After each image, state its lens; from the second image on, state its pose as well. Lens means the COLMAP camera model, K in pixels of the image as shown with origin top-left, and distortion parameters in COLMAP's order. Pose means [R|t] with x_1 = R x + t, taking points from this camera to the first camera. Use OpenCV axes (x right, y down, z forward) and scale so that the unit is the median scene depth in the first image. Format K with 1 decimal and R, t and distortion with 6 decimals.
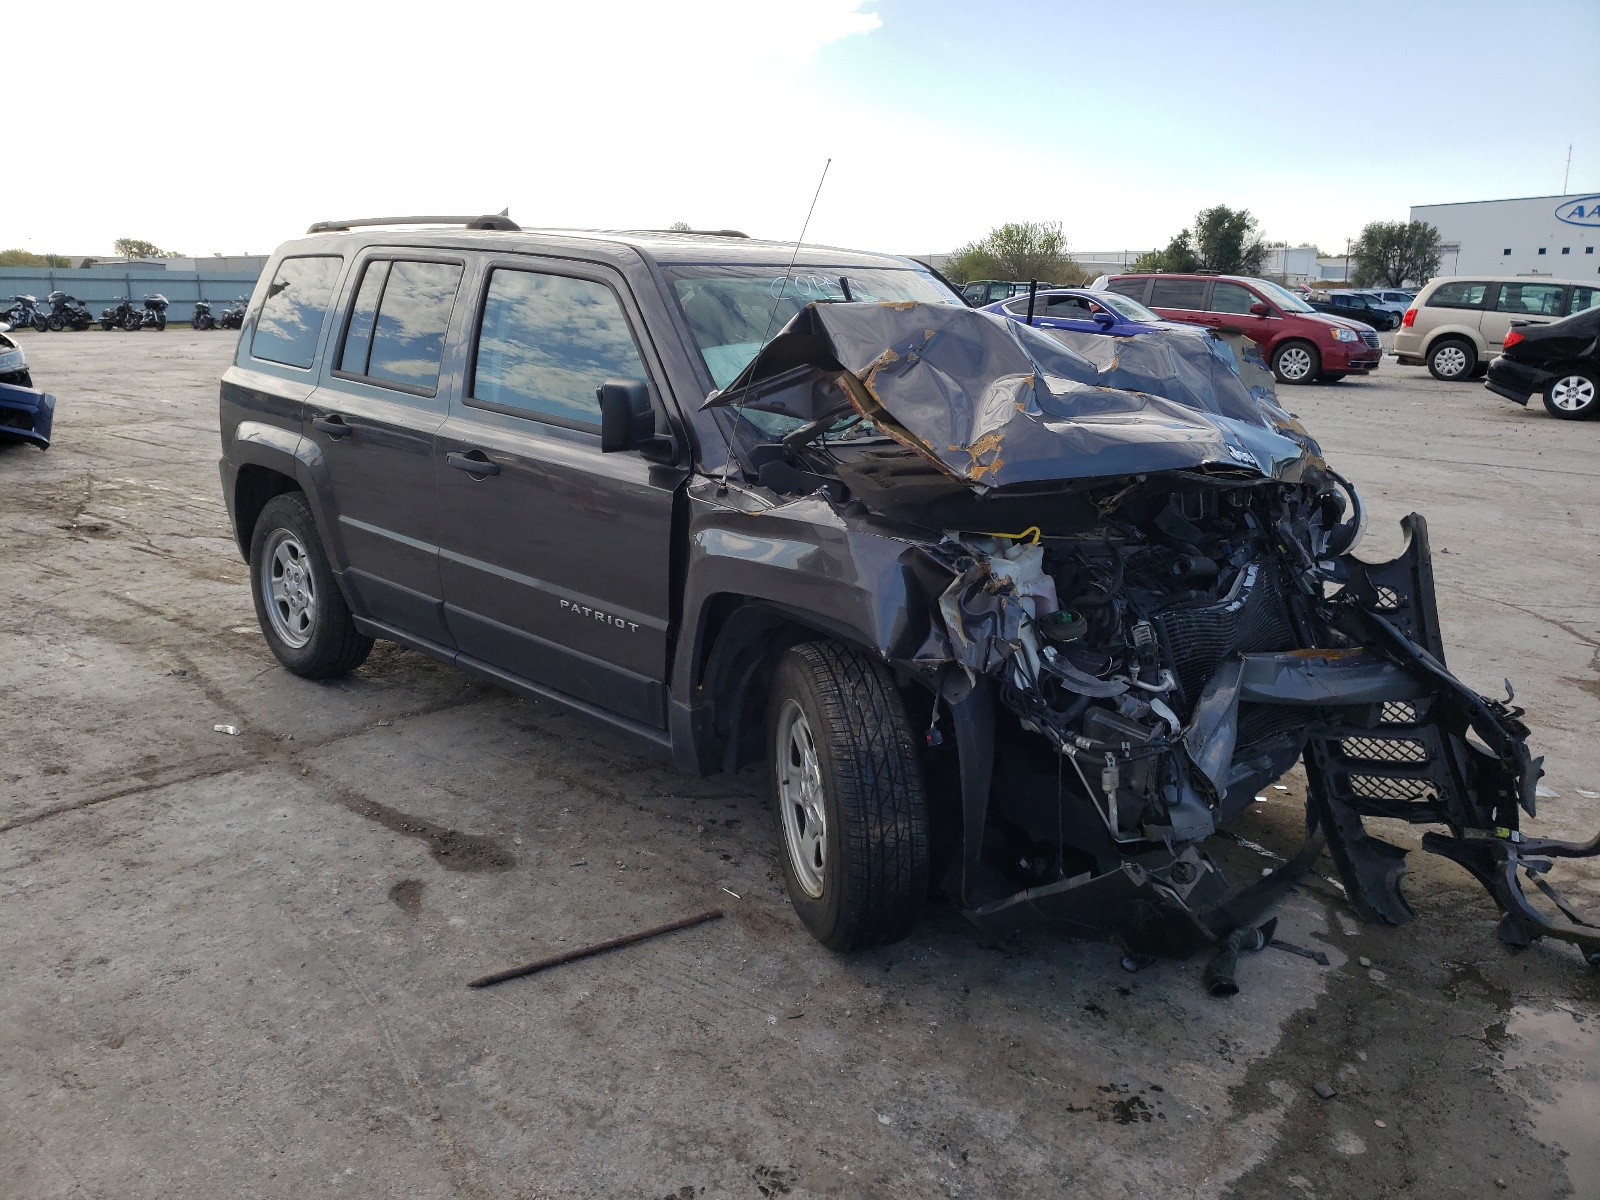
lens RADIAL K [[1226.0, 0, 793.6], [0, 1226.0, 503.0], [0, 0, 1]] dist [0.085693, -0.054590]
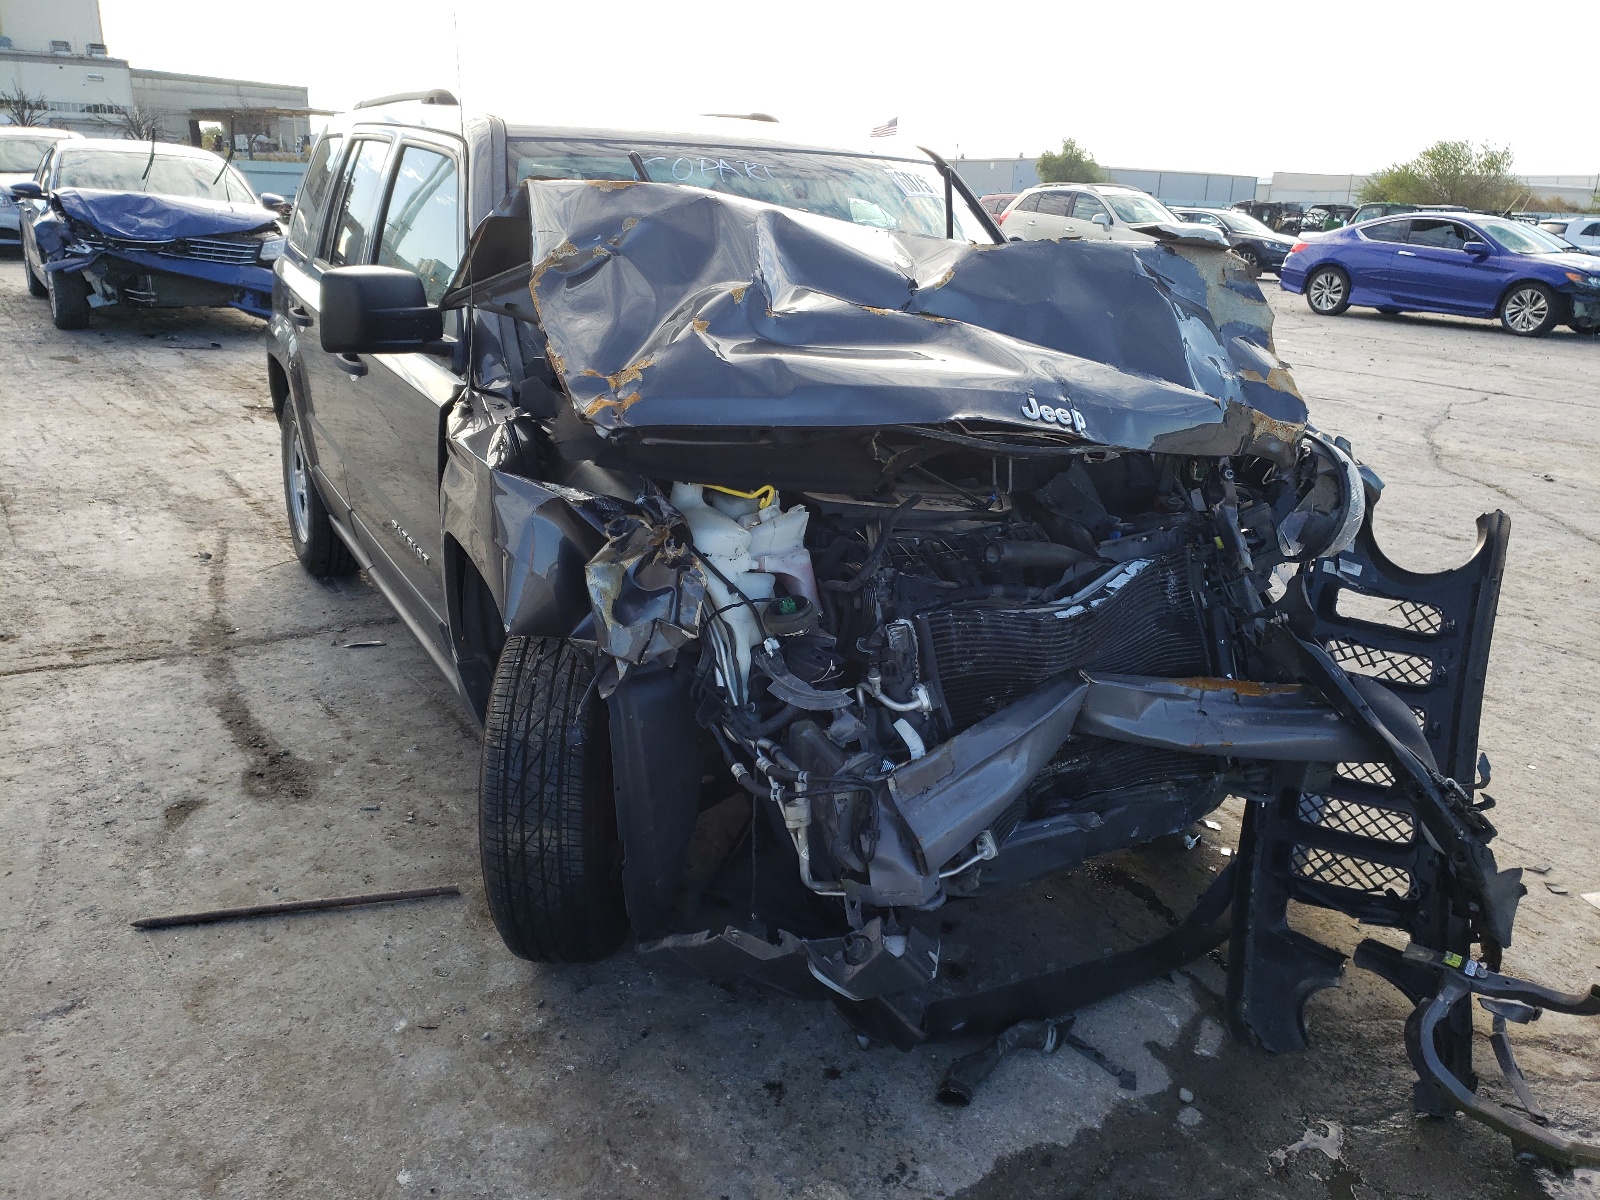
lens RADIAL K [[1226.0, 0, 805.9], [0, 1226.0, 545.3], [0, 0, 1]] dist [0.085693, -0.054590]
pose [[0.959640, 0.097312, -0.263859, 0.426542], [-0.072007, 0.991972, 0.103958, -0.025609], [0.271857, -0.080762, 0.958943, 0.257611]]
